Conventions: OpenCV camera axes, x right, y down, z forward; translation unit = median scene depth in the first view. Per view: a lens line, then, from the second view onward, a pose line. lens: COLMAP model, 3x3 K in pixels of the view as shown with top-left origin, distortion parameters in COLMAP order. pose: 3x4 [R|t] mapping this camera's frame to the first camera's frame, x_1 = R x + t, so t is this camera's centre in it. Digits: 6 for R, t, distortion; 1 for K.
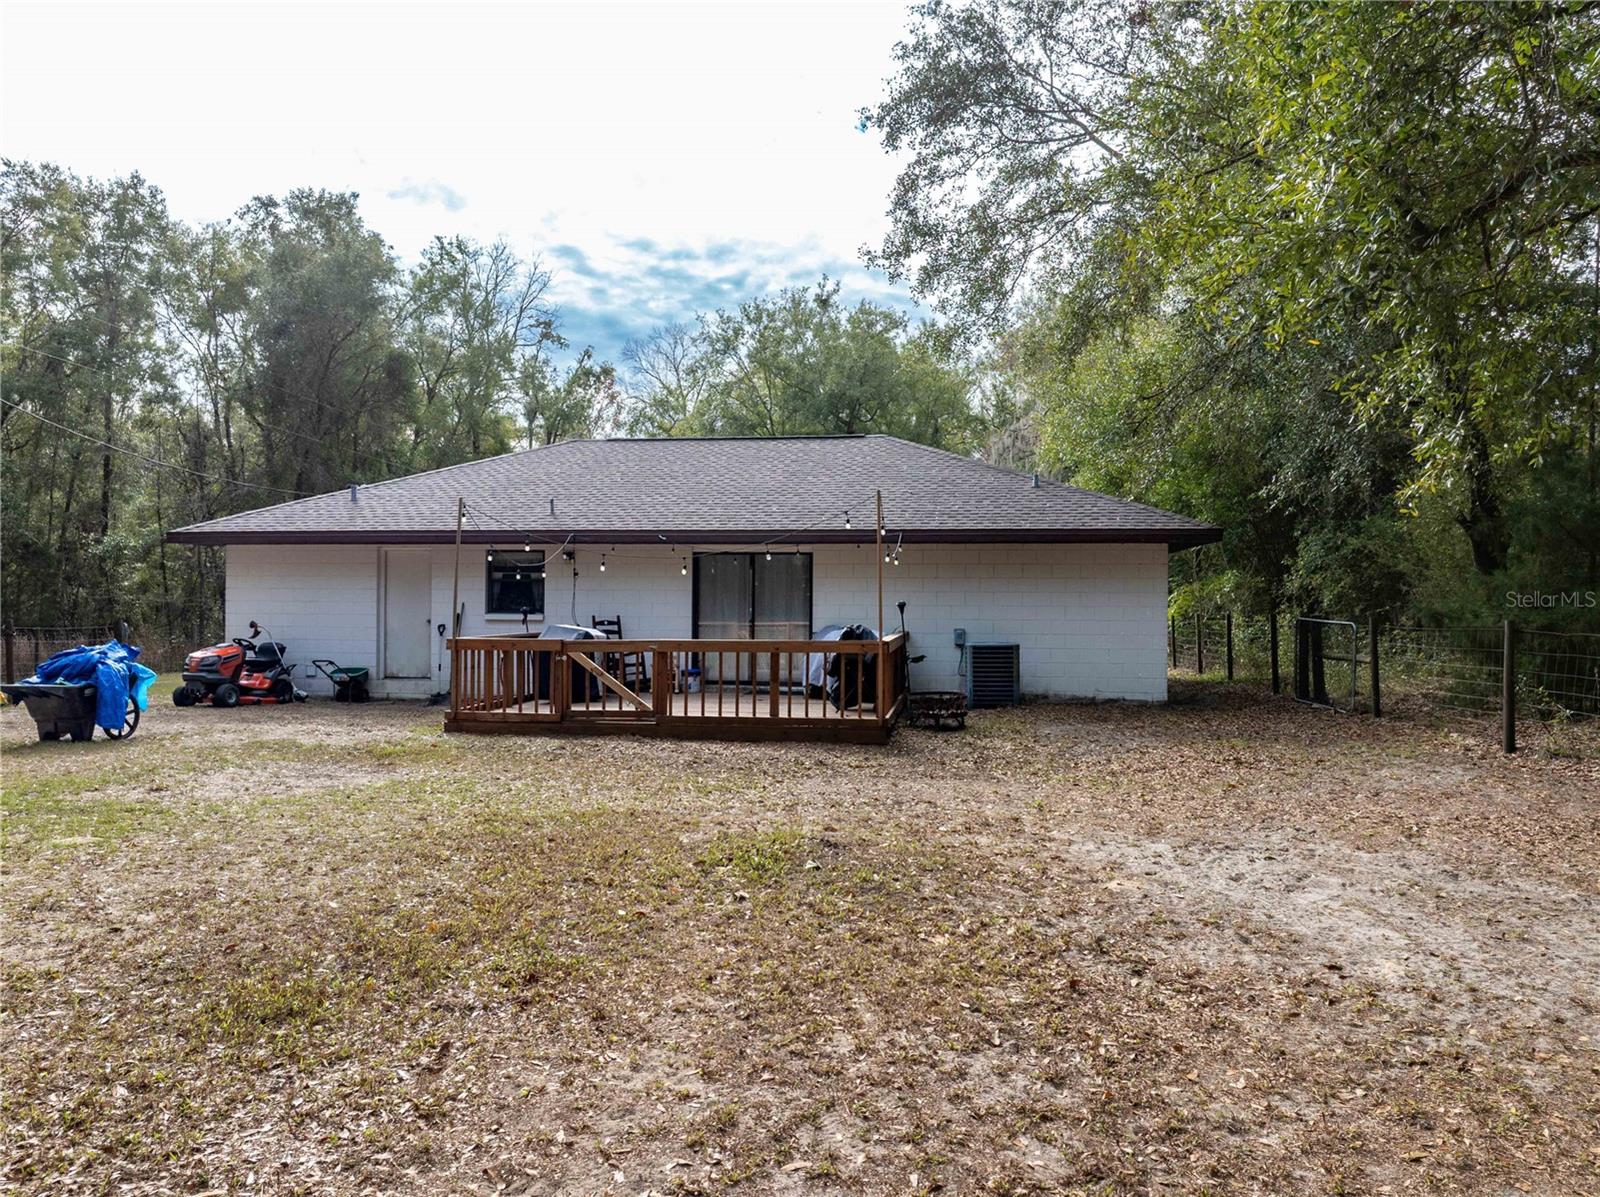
lens RADIAL K [[1138.1, 0, 799.8], [0, 1138.1, 601.5], [0, 0, 1]] dist [-0.048170, 0.032308]
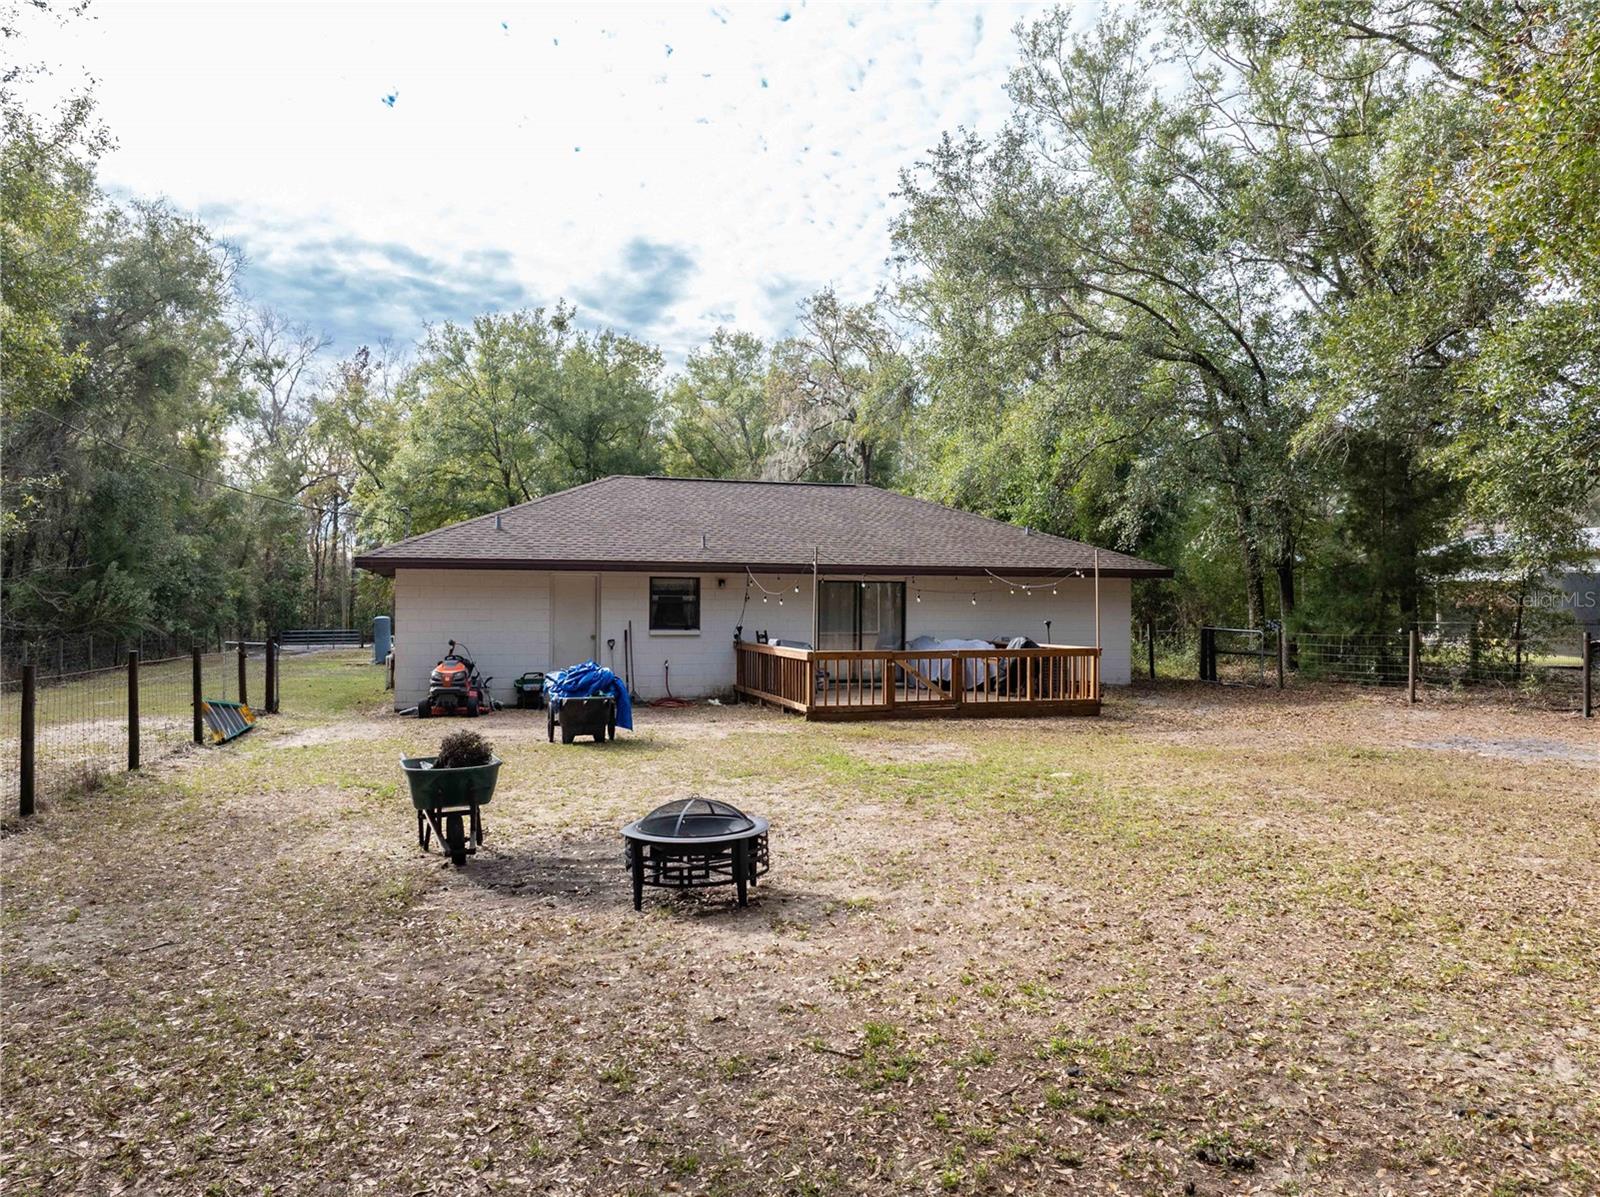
lens RADIAL K [[1138.1, 0, 797.9], [0, 1138.1, 600.8], [0, 0, 1]] dist [-0.048170, 0.032308]
pose [[0.910623, -0.001476, 0.413236, -0.637283], [0.000591, 0.999997, 0.002269, -0.022971], [-0.413238, -0.001822, 0.910621, -0.161789]]
